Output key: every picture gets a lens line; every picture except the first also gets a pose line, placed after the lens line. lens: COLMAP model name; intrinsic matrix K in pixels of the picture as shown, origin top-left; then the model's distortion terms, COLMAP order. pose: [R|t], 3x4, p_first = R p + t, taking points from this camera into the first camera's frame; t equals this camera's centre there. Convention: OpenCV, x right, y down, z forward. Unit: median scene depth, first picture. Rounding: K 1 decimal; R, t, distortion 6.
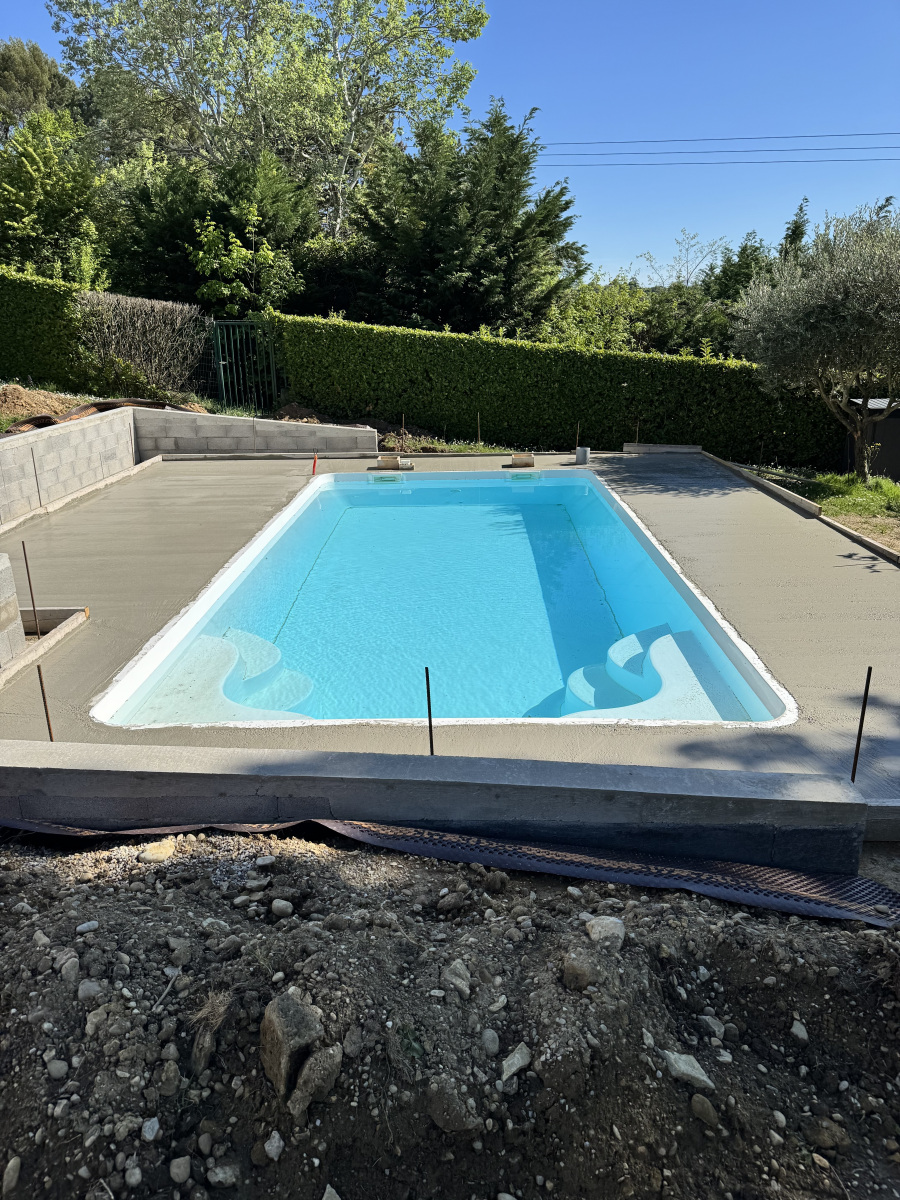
lens RADIAL K [[860.2, 0, 439.3], [0, 860.2, 623.2], [0, 0, 1]] dist [0.185820, -0.260565]
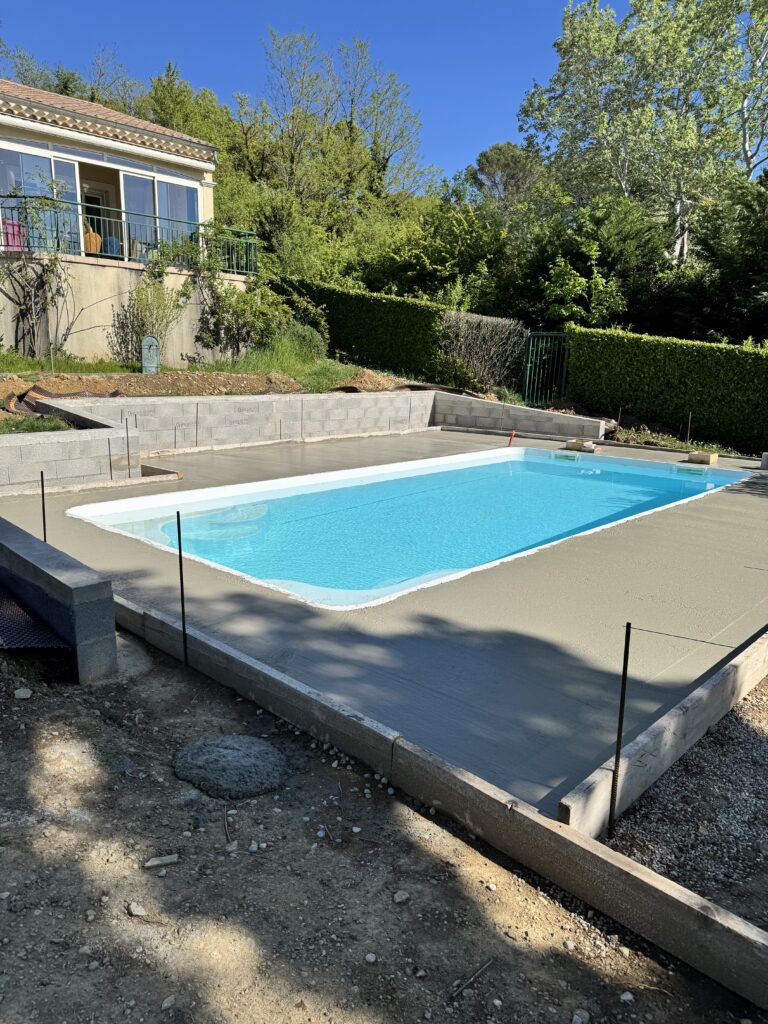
lens RADIAL K [[734.0, 0, 374.8], [0, 734.0, 531.8], [0, 0, 1]] dist [0.185820, -0.260565]
pose [[0.748493, 0.192139, -0.634697, 0.331085], [-0.256971, 0.966362, -0.010501, 0.003836], [0.611330, 0.170959, 0.772689, 0.082250]]
